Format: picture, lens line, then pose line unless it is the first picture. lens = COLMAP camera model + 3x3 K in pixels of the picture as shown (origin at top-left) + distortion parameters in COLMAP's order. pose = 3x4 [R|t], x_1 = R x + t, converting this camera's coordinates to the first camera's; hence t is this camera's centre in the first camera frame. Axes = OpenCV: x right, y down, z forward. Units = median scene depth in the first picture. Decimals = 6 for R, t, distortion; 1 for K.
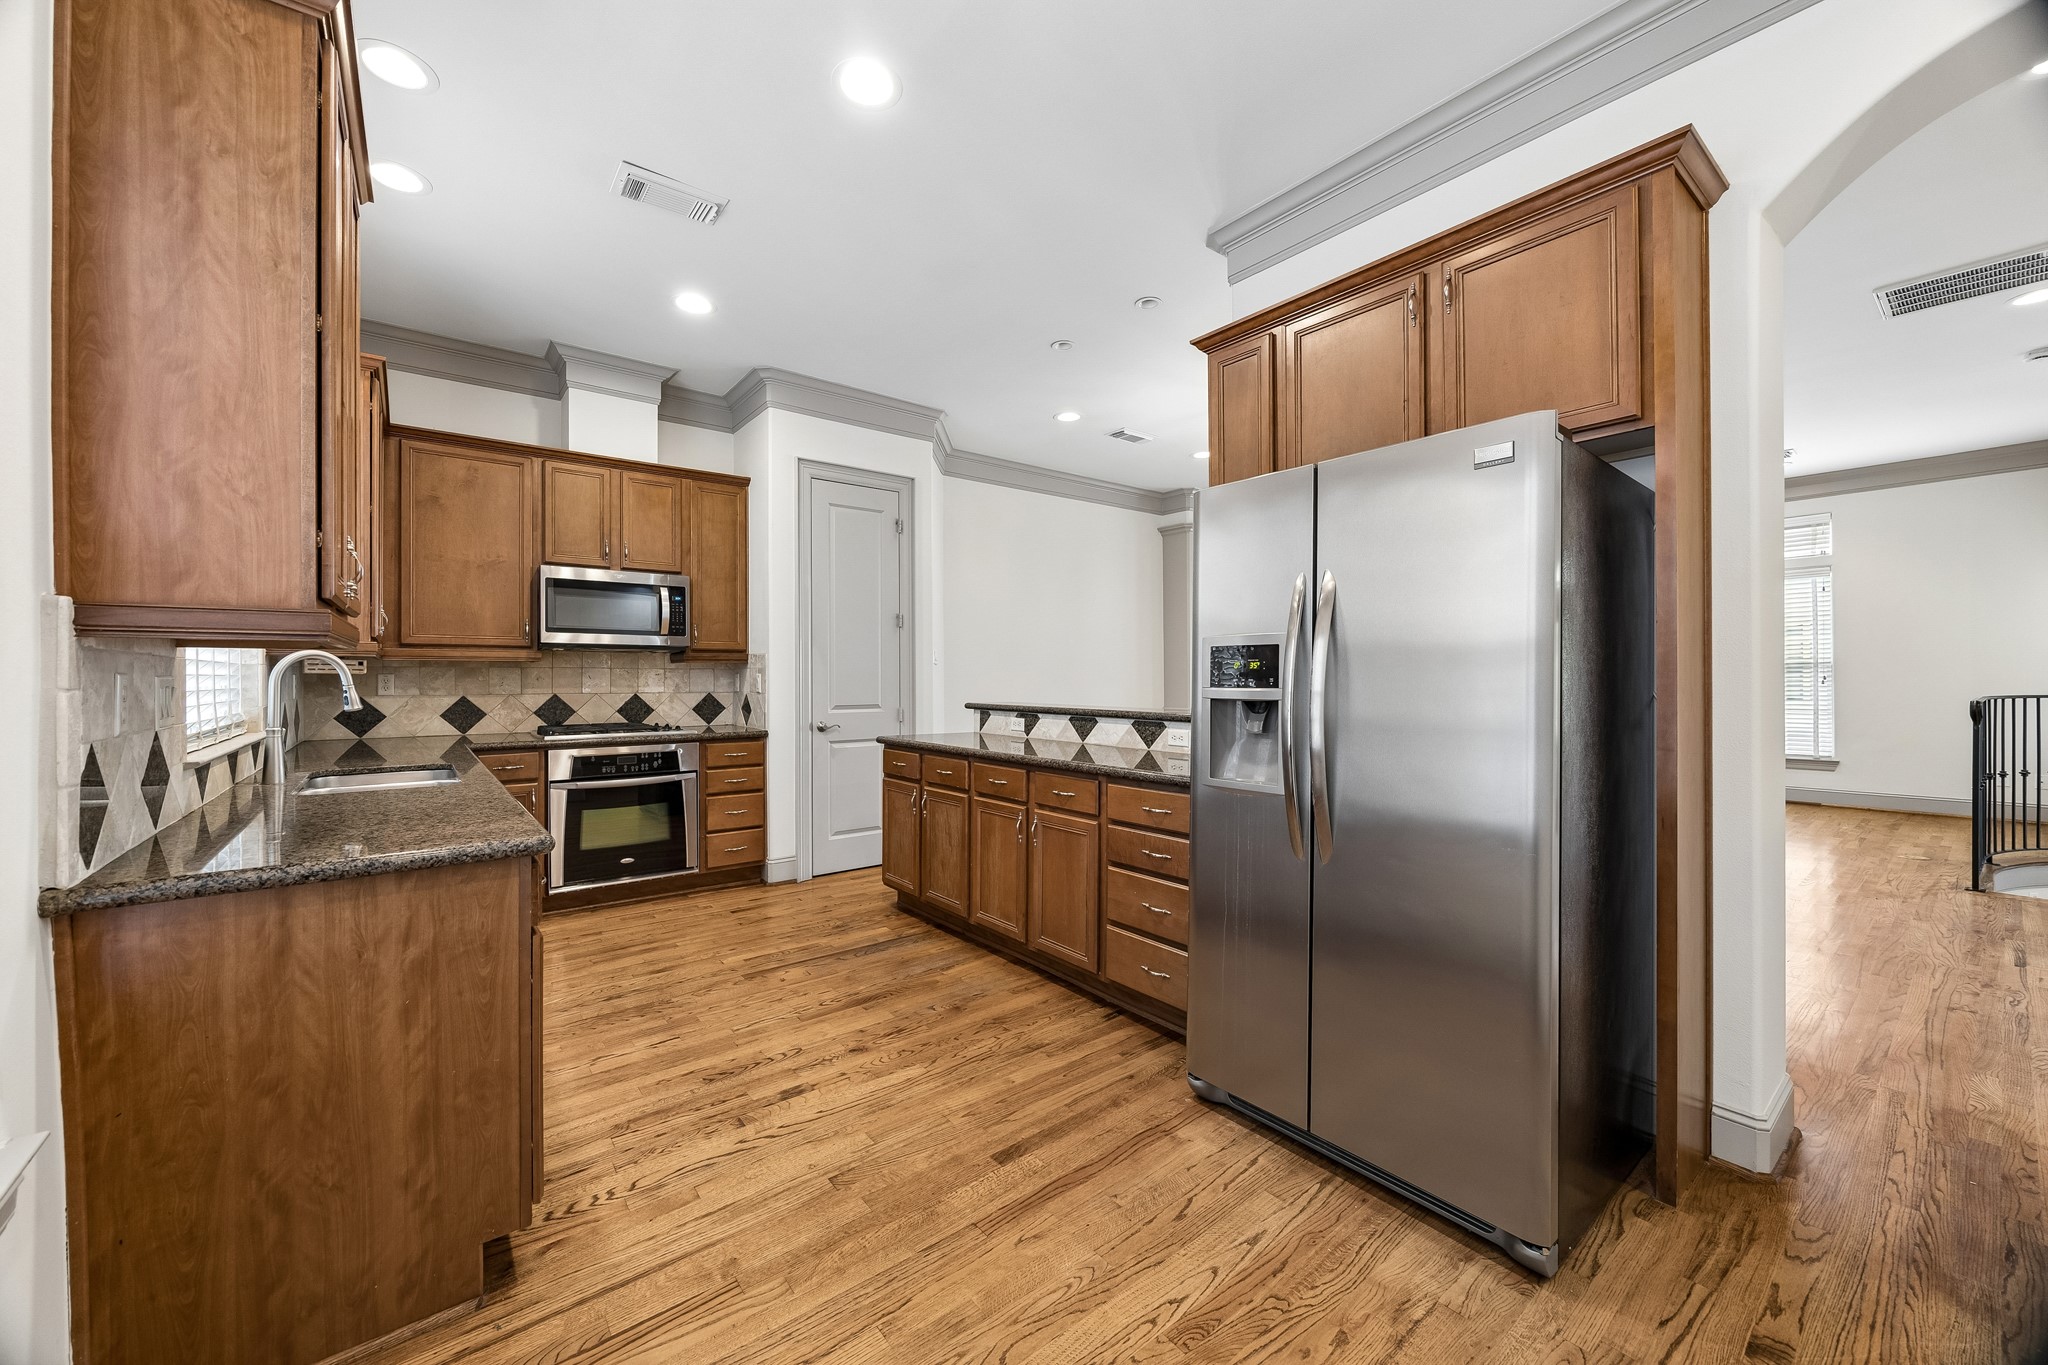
lens RADIAL K [[772.5, 0, 994.8], [0, 772.5, 674.6], [0, 0, 1]] dist [0.000272, -0.000349]
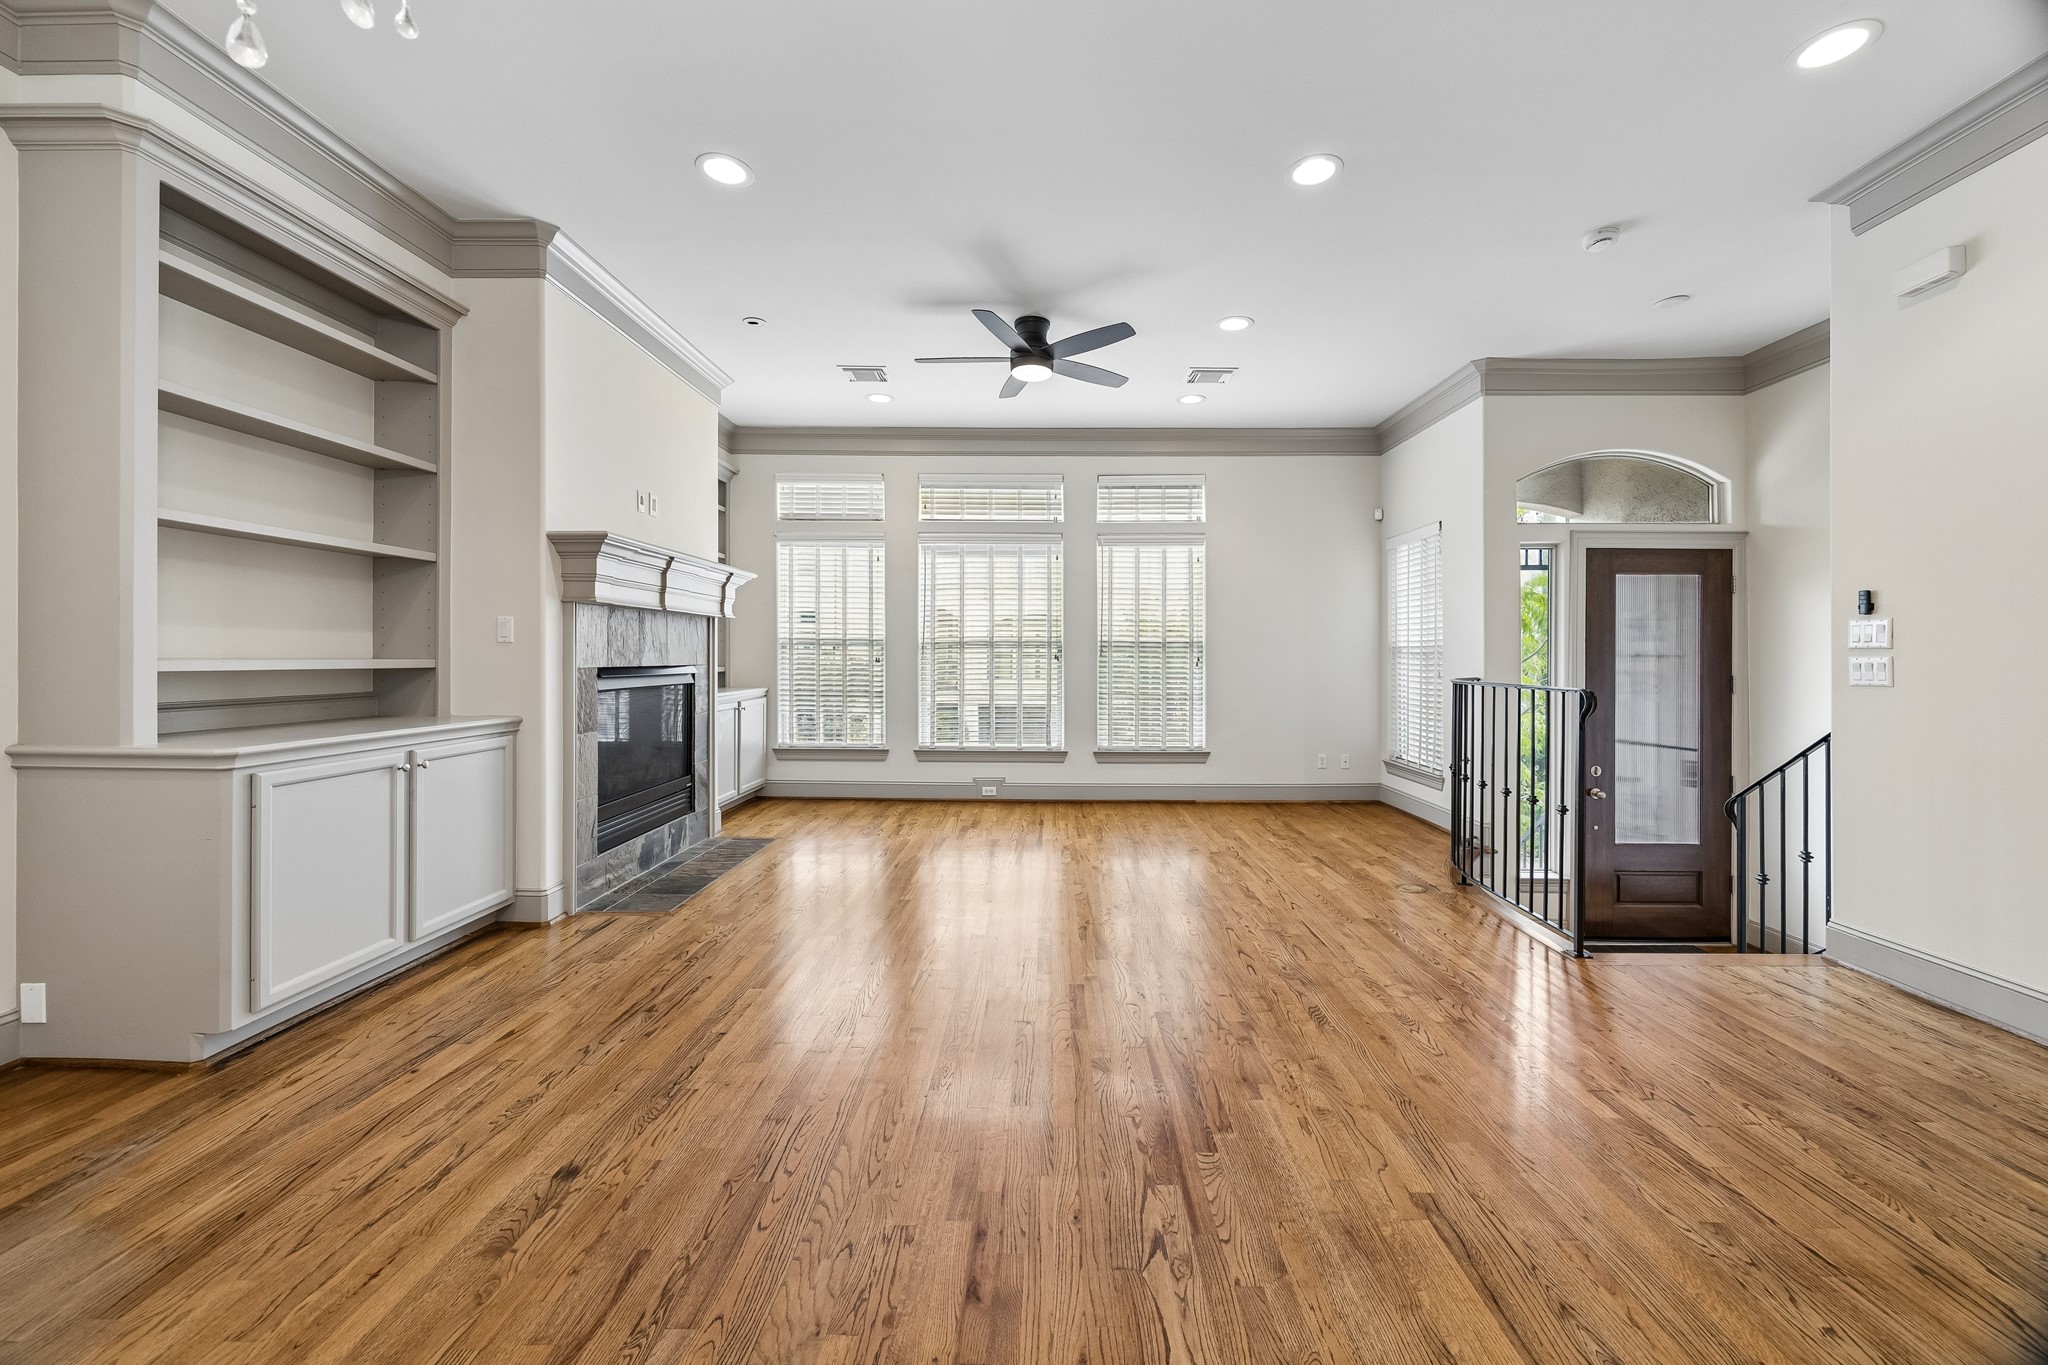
lens RADIAL K [[800.4, 0, 1041.3], [0, 800.4, 658.3], [0, 0, 1]] dist [-0.003003, -0.000327]
pose [[0.614932, 0.007305, 0.788546, 0.408578], [-0.007593, 0.999966, -0.003342, 0.012273], [-0.788543, -0.003932, 0.614967, 0.997978]]
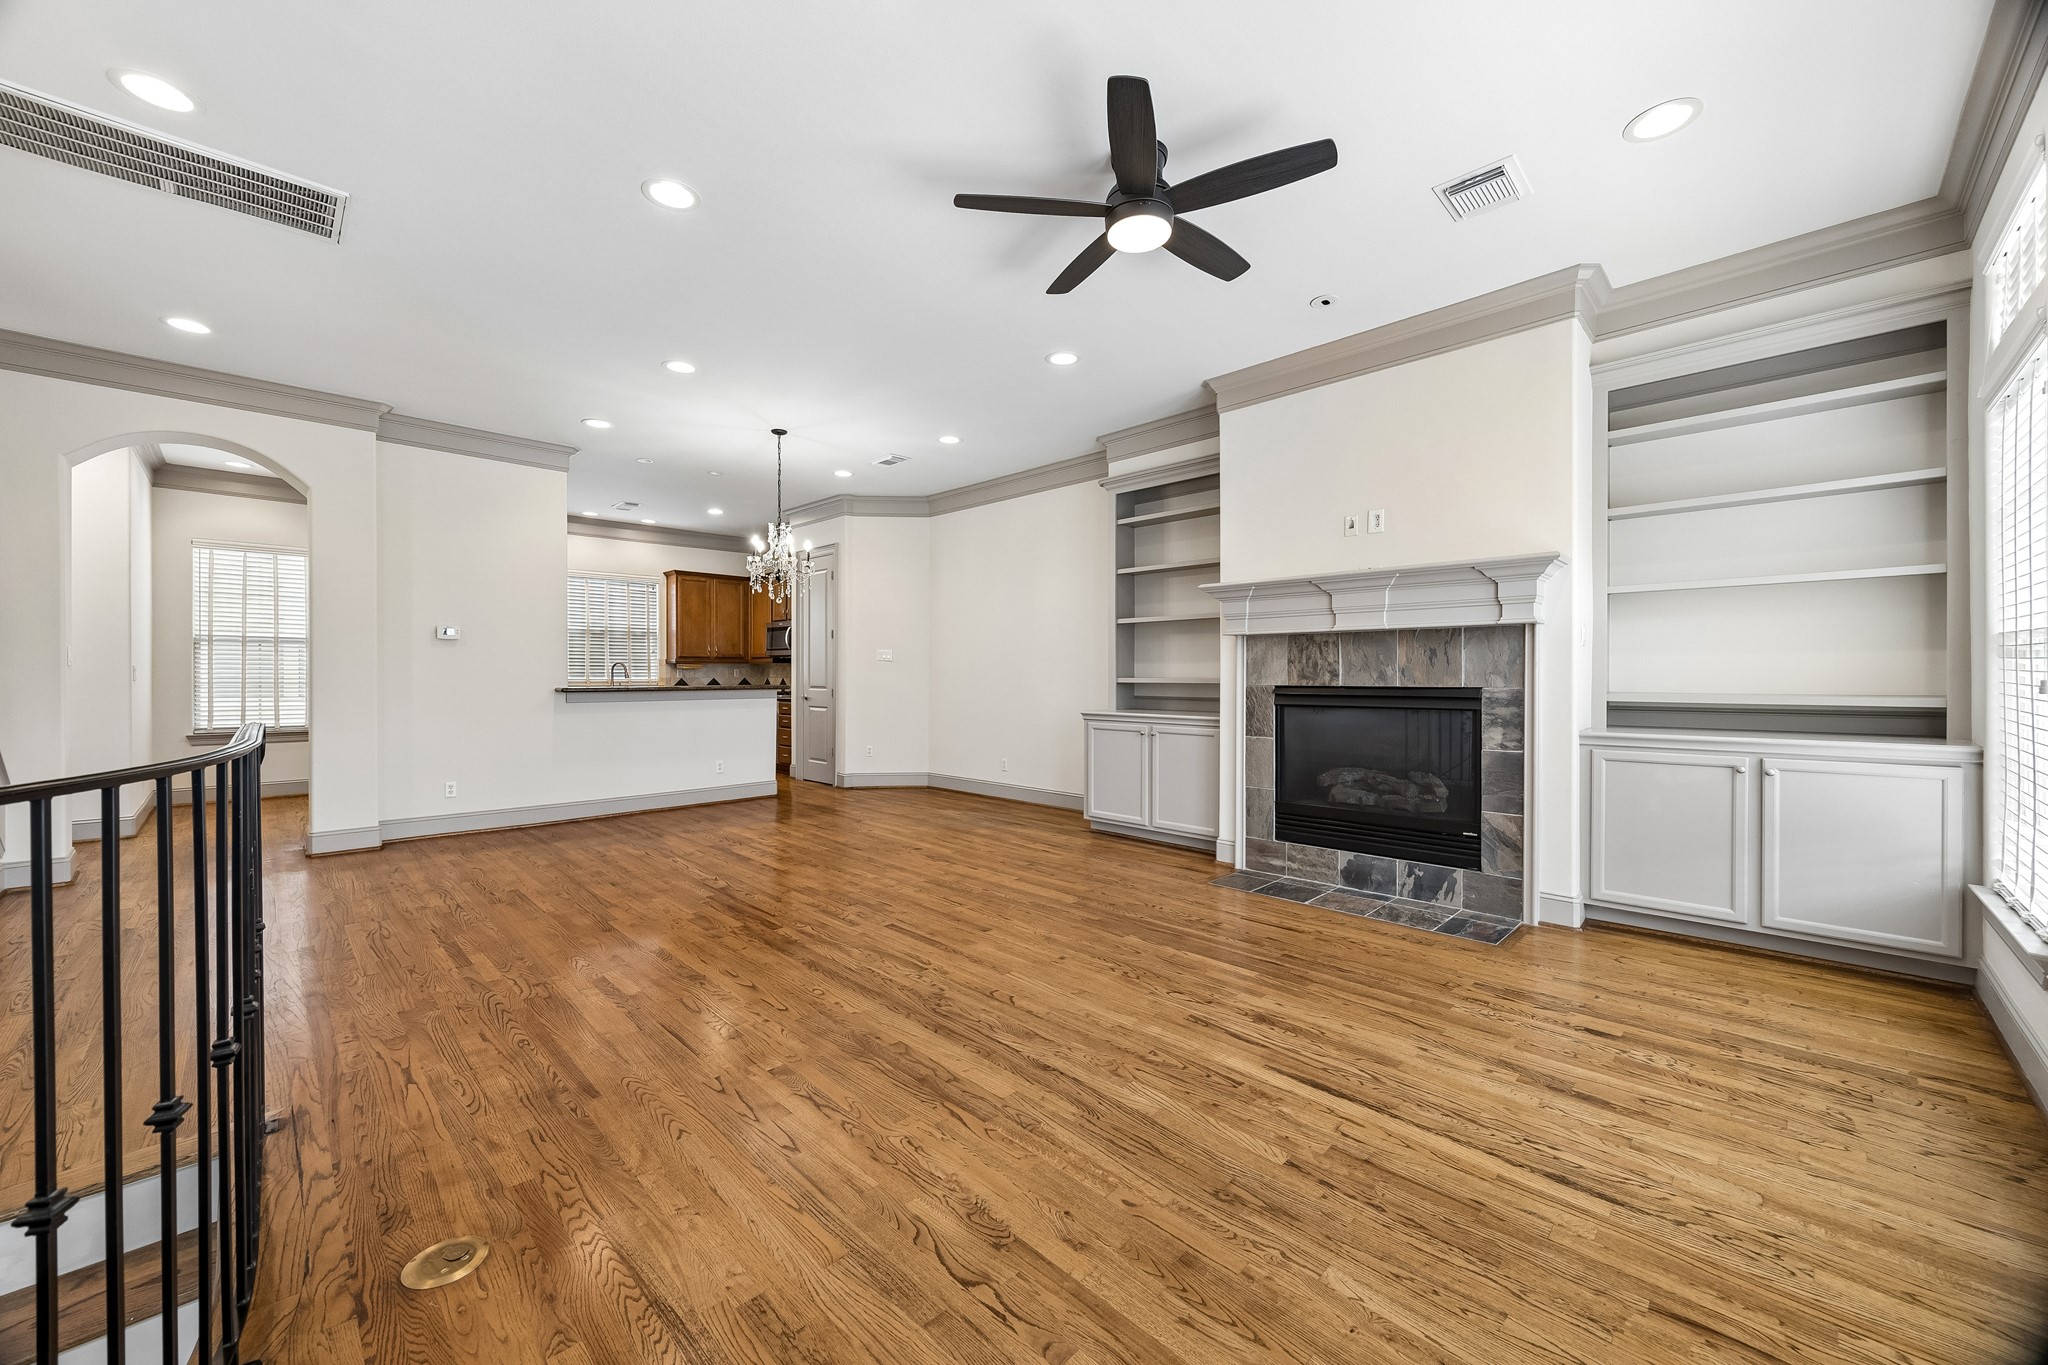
lens RADIAL K [[783.2, 0, 1026.4], [0, 783.2, 671.1], [0, 0, 1]] dist [-0.003523, -0.000217]
pose [[0.132741, 0.000081, -0.991151, 1.916851], [-0.002771, 0.999996, -0.000289, 0.003466], [0.991147, 0.002784, 0.132741, 1.484721]]
